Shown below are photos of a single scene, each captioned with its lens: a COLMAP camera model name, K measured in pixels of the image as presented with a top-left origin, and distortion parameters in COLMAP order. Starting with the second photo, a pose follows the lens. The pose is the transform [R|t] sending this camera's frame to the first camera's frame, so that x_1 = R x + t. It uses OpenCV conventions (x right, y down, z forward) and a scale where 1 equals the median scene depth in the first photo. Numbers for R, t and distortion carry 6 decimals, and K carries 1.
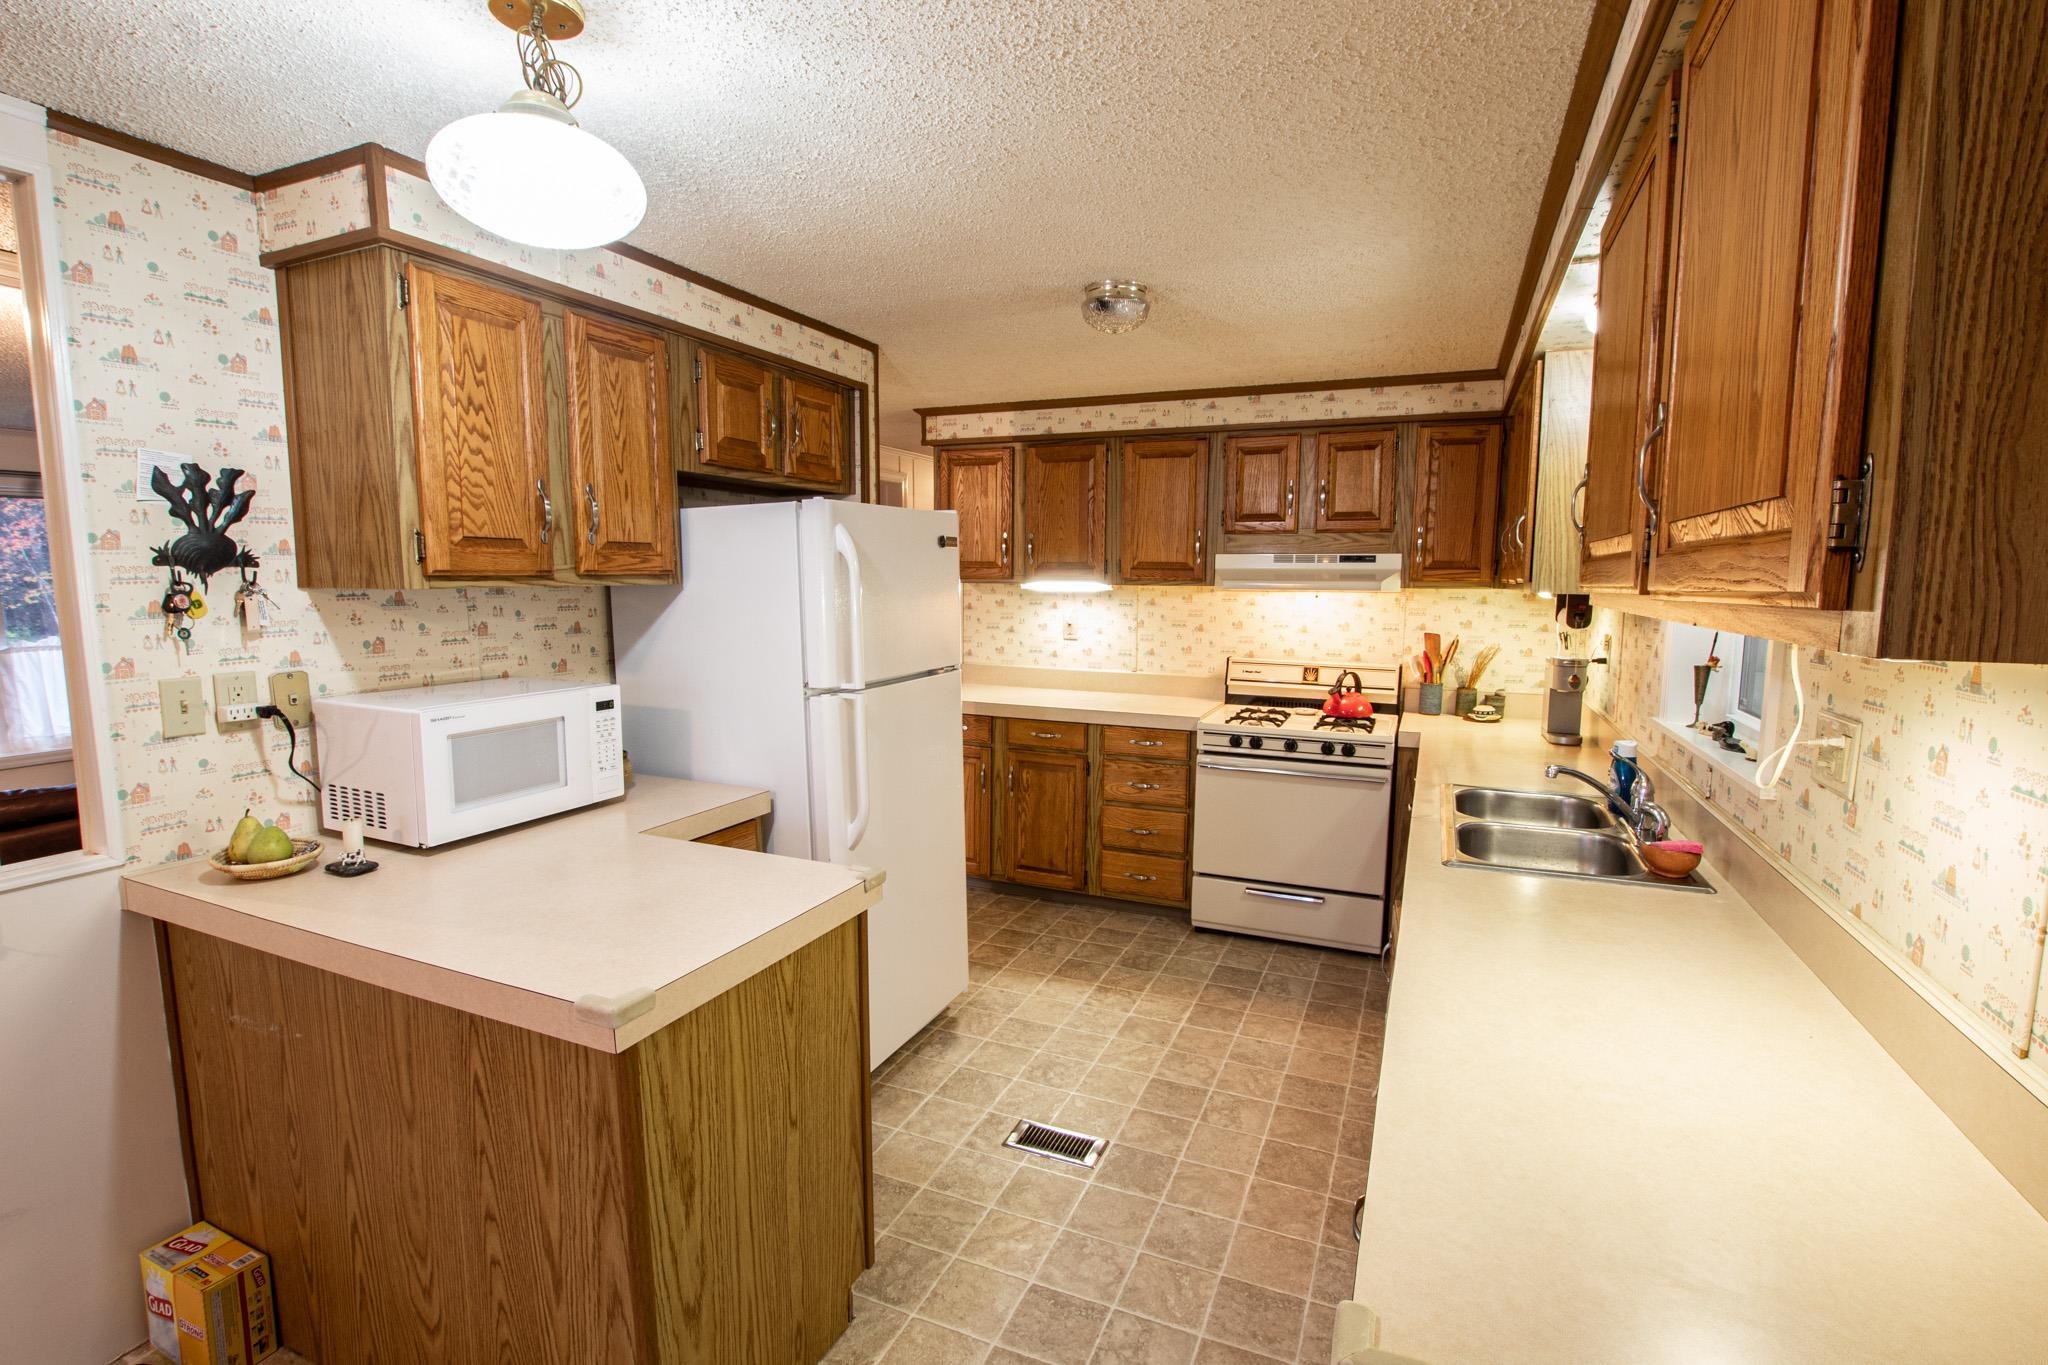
lens RADIAL K [[951.5, 0, 1031.6], [0, 951.5, 687.7], [0, 0, 1]] dist [-0.032406, 0.005713]
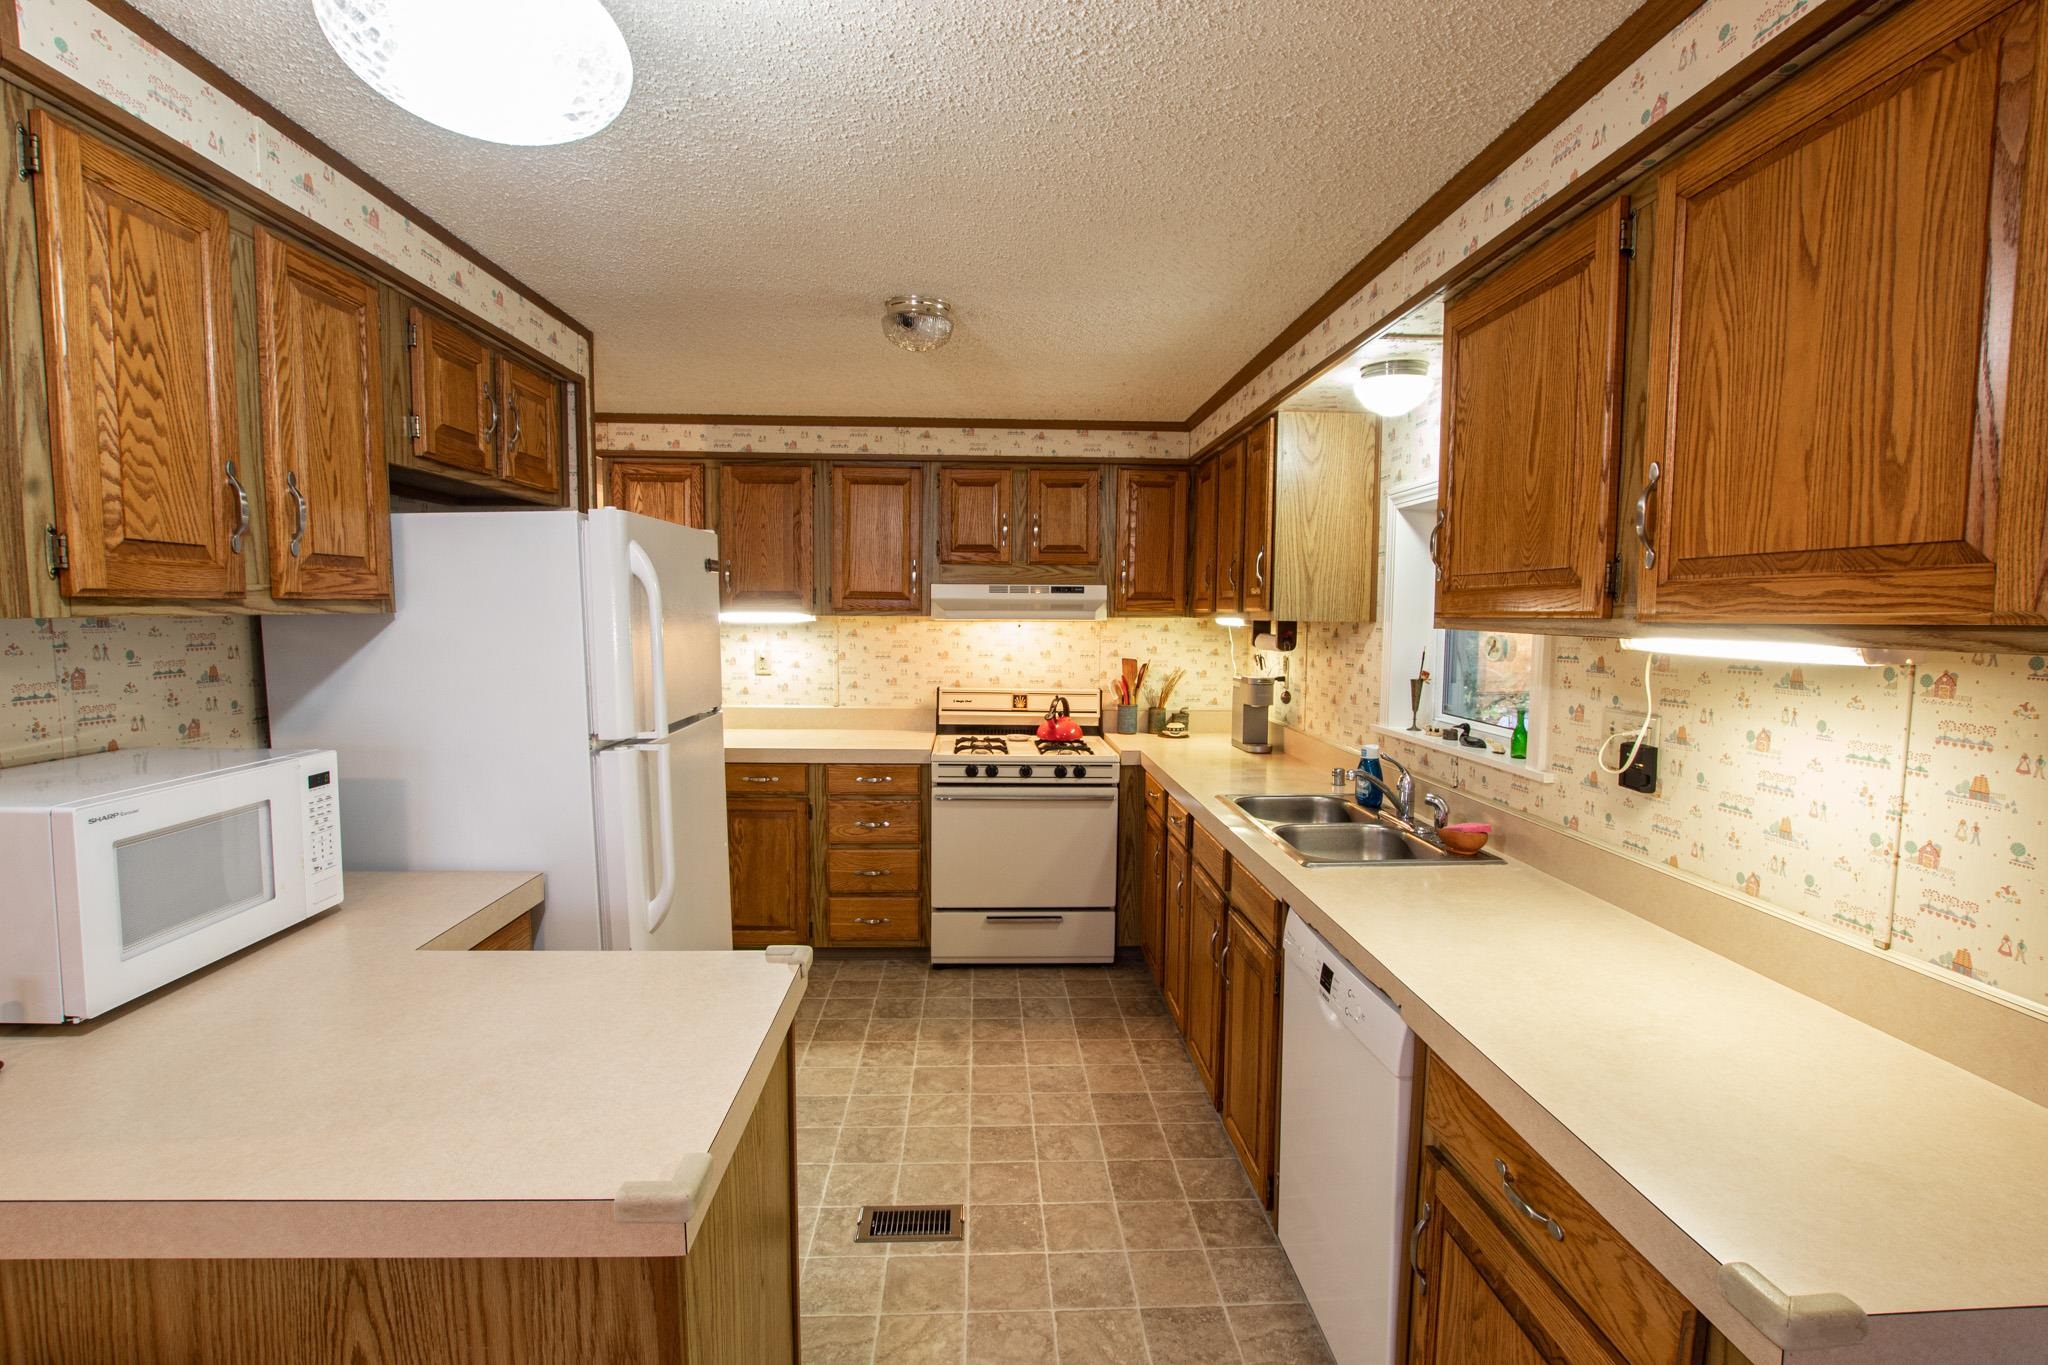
lens RADIAL K [[951.5, 0, 1027.7], [0, 951.5, 689.4], [0, 0, 1]] dist [-0.032406, 0.005713]
pose [[0.898202, -0.034544, 0.438224, -0.244059], [0.048689, 0.998592, -0.021080, -0.007811], [-0.436878, 0.040270, 0.898619, 0.106972]]
